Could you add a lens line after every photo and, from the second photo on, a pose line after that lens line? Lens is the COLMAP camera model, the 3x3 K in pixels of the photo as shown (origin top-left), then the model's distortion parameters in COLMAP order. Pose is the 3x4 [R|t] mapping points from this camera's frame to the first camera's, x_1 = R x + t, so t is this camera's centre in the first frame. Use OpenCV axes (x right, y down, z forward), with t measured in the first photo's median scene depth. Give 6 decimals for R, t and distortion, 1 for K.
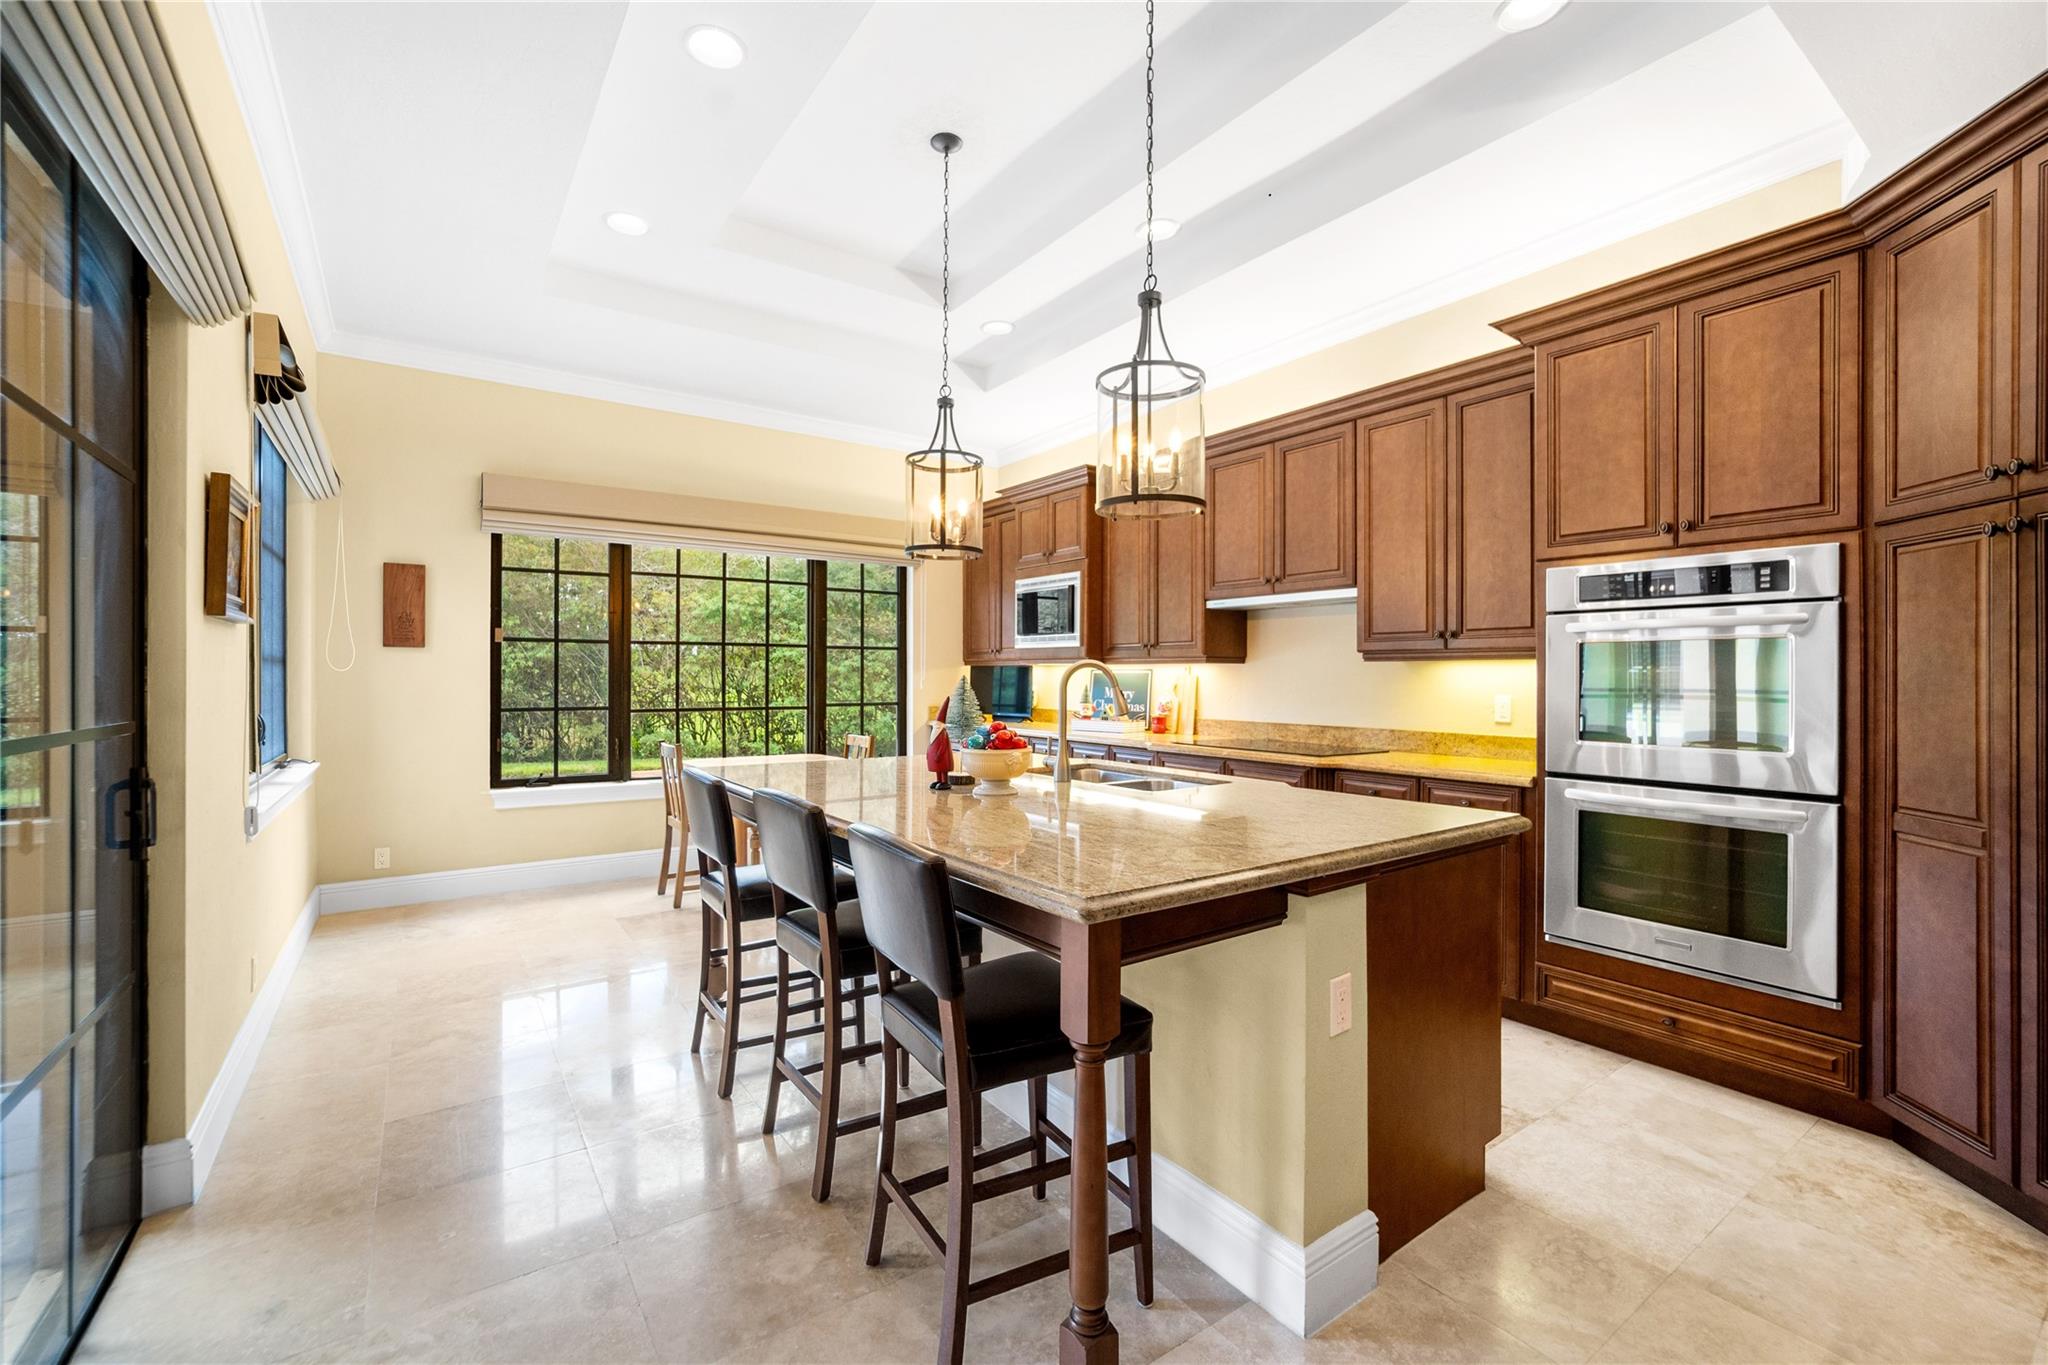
lens RADIAL K [[869.9, 0, 1037.8], [0, 869.9, 682.3], [0, 0, 1]] dist [-0.024176, 0.012322]
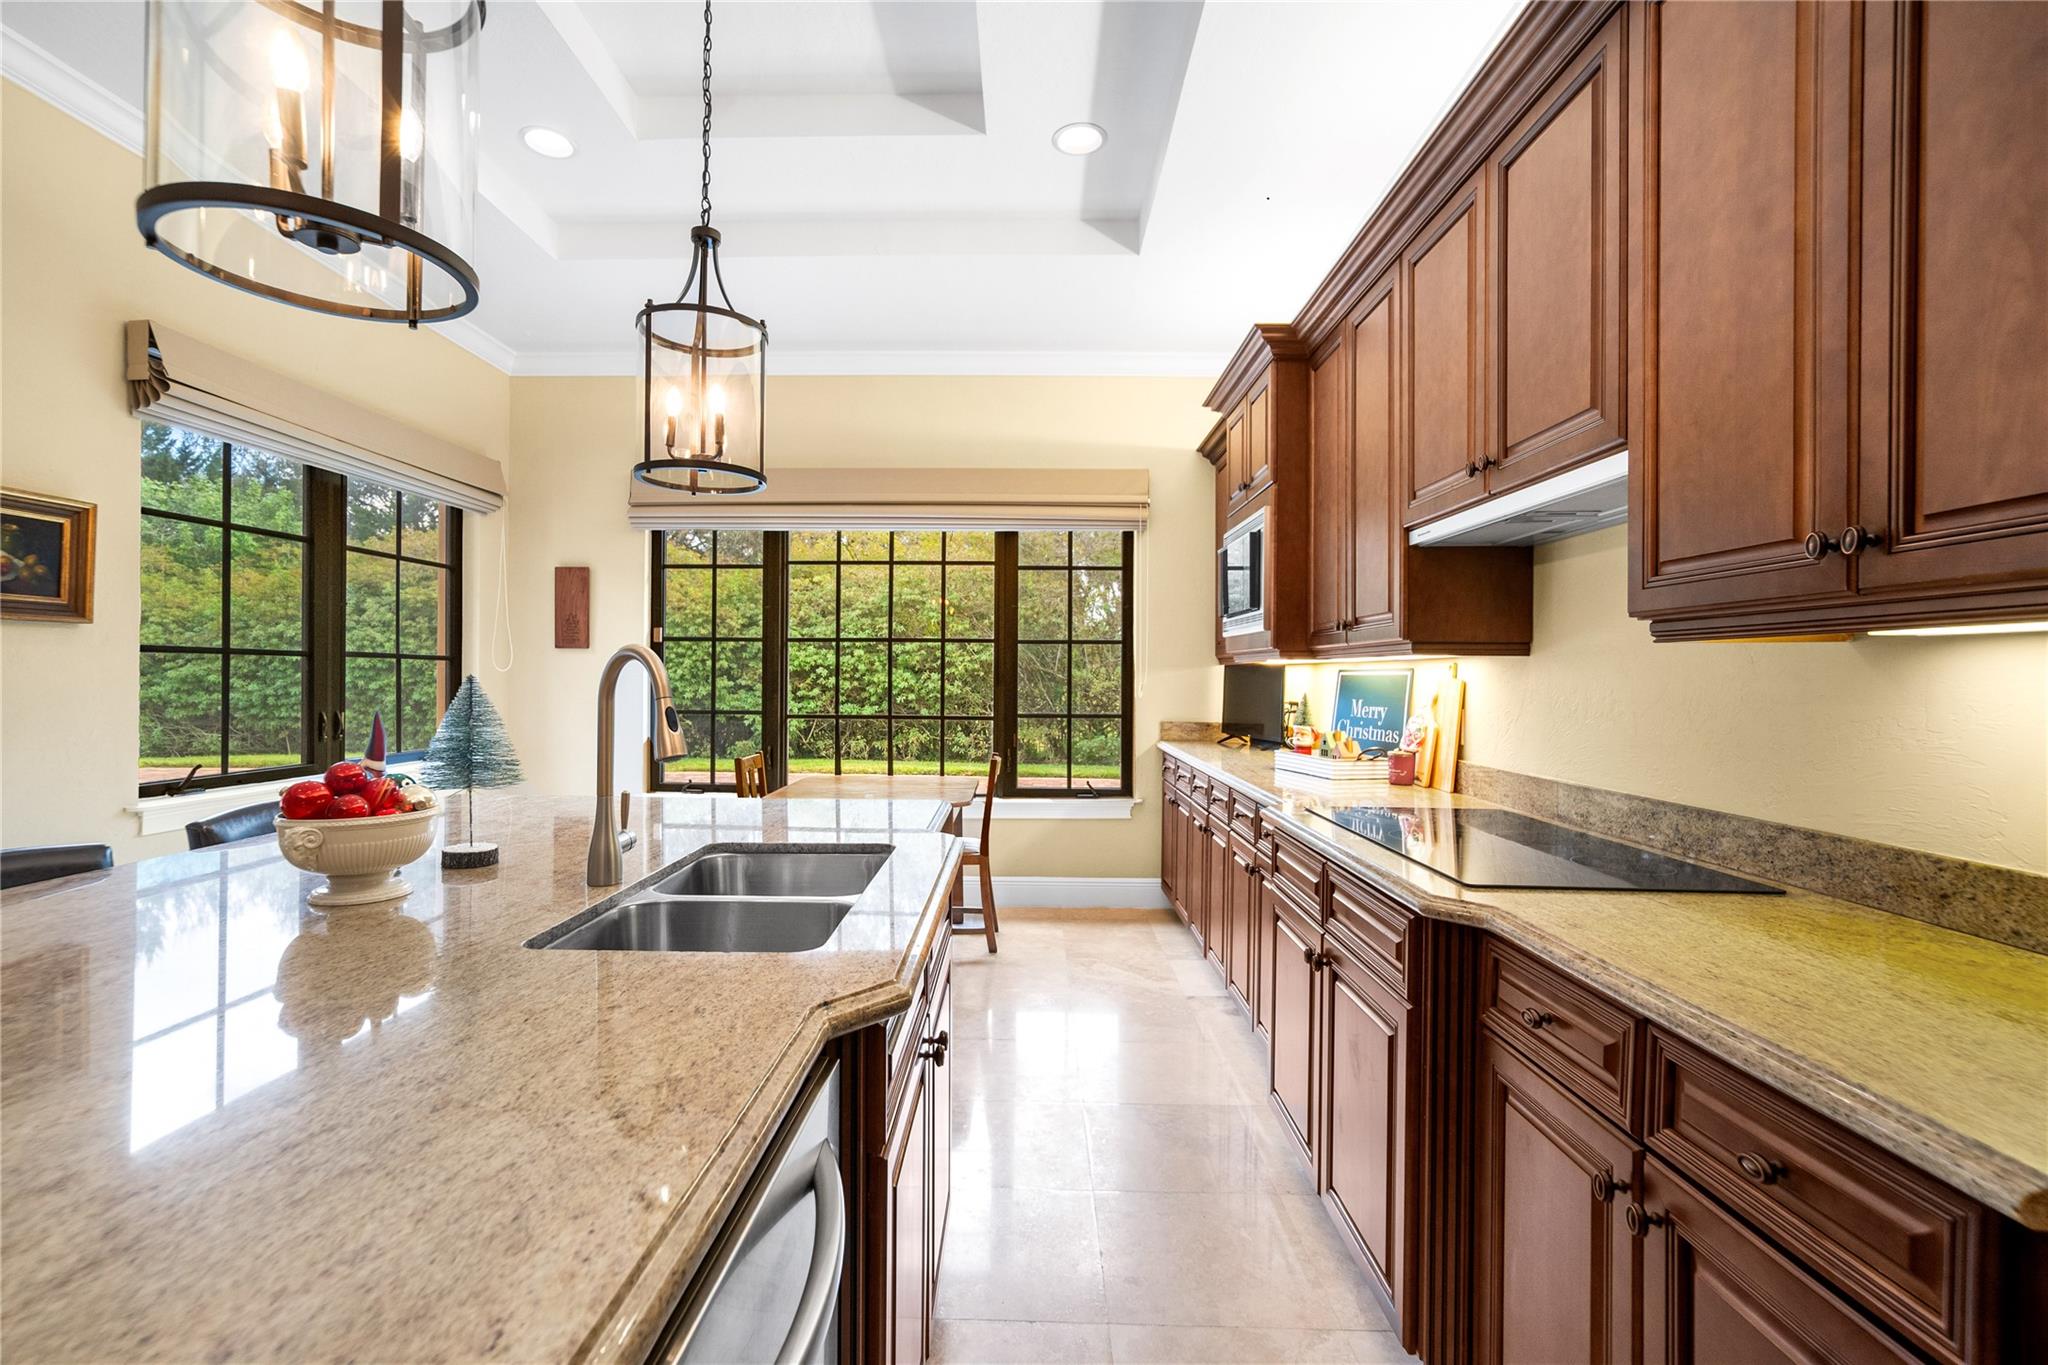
lens RADIAL K [[919.9, 0, 1020.7], [0, 919.9, 679.1], [0, 0, 1]] dist [0.000098, 0.015483]
pose [[0.784805, 0.004853, -0.619724, 0.542147], [-0.010892, 0.999923, -0.005963, -0.003511], [0.619647, 0.011429, 0.784797, 0.688266]]
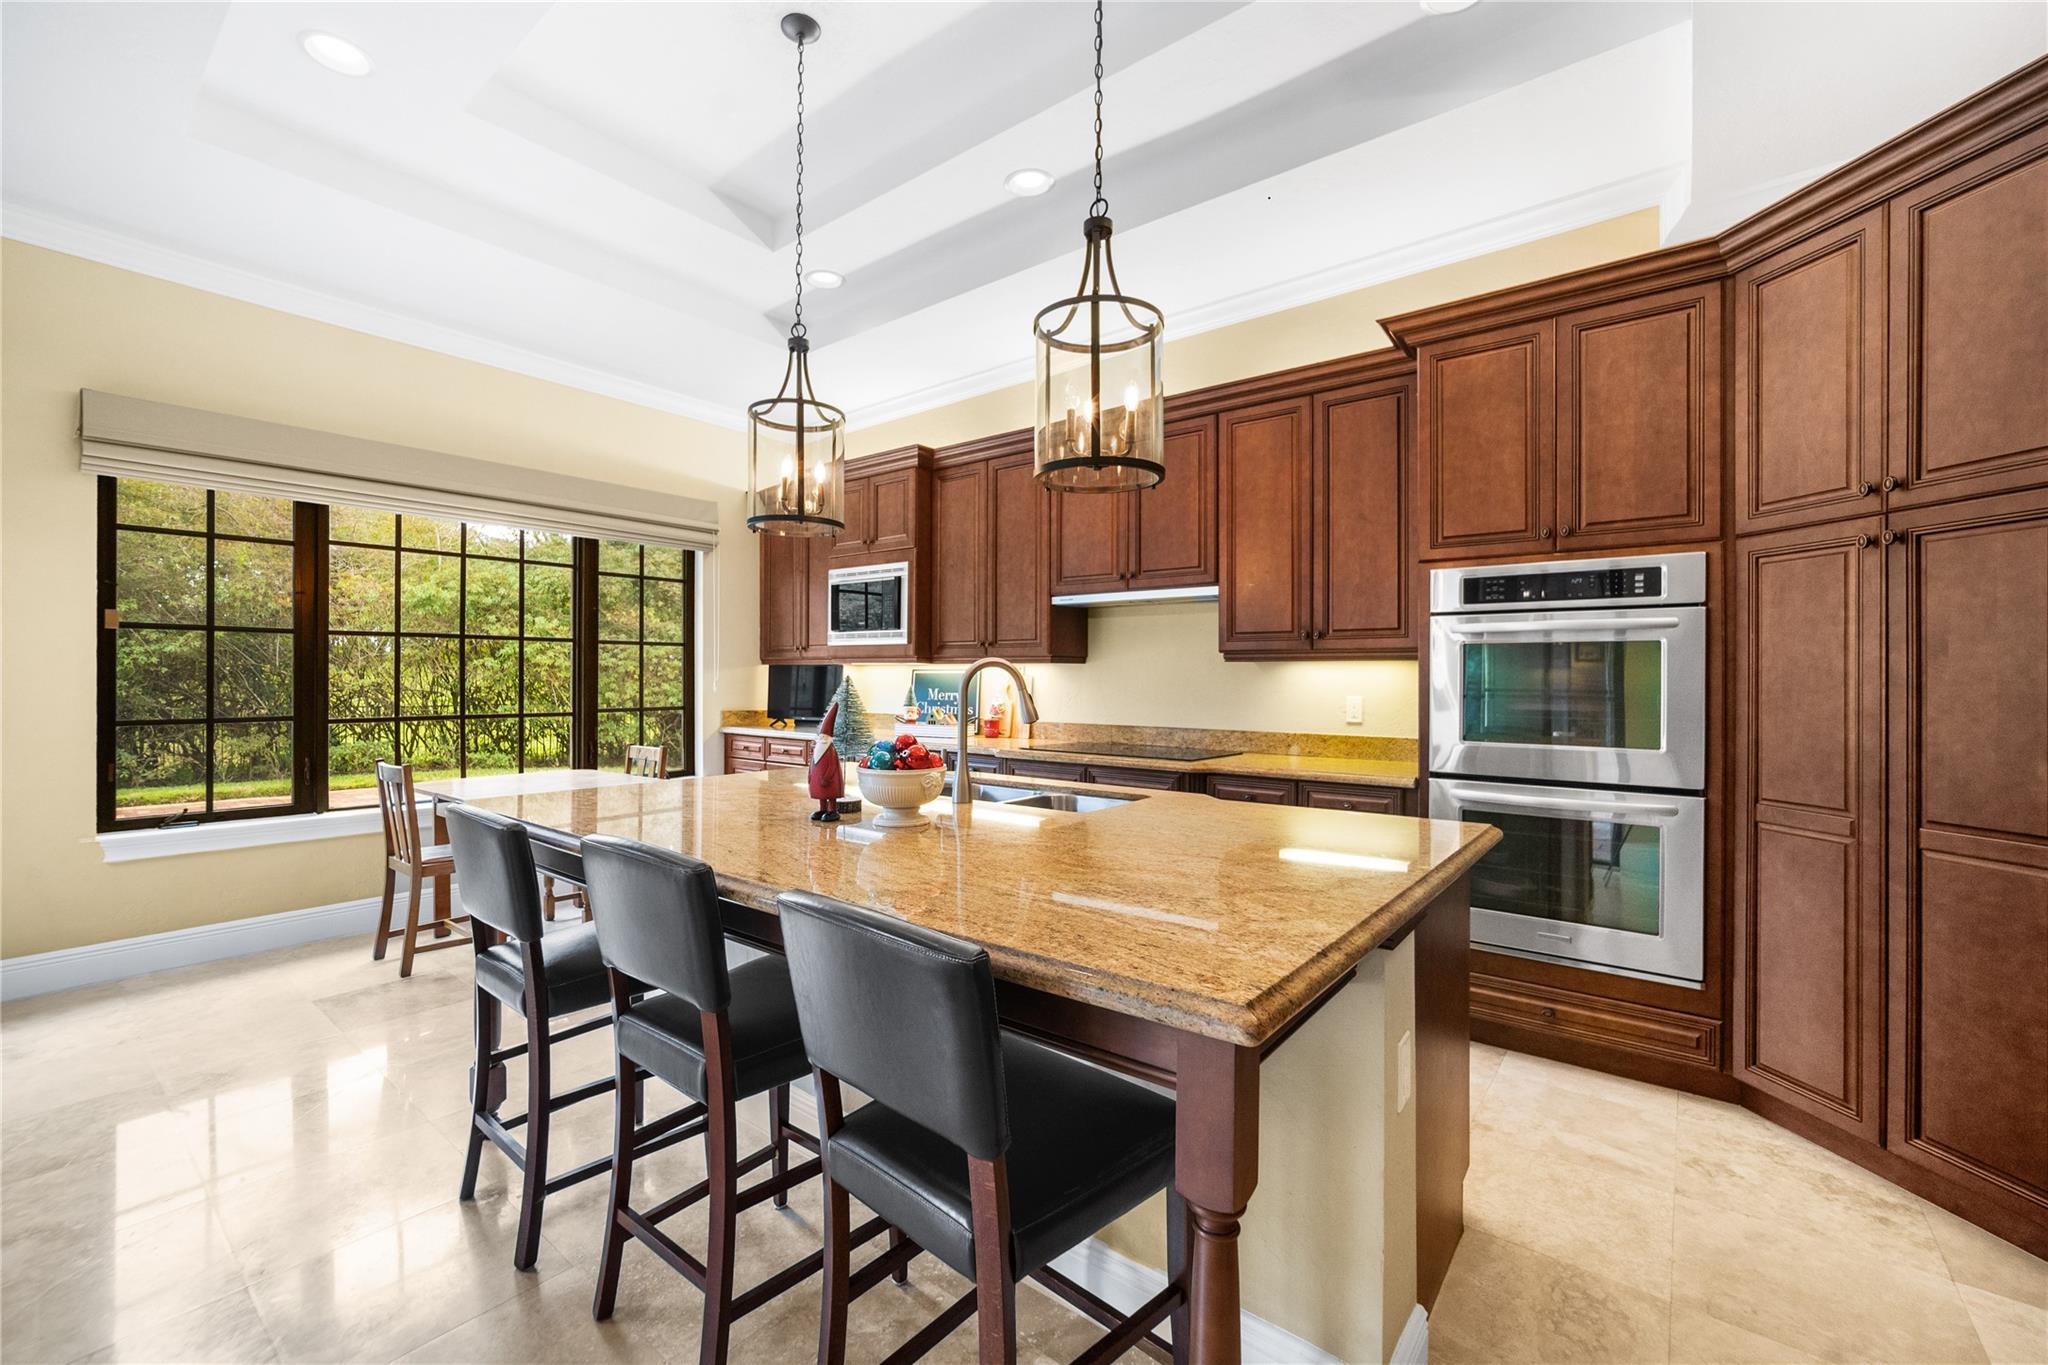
lens RADIAL K [[848.0, 0, 1024.0], [0, 848.0, 682.5], [0, 0, 1]] dist [-0.022657, 0.010609]
pose [[0.961704, -0.001395, 0.274088, -0.135970], [0.001280, 0.999999, 0.000598, -0.002030], [-0.274088, -0.000225, 0.961705, 0.192936]]
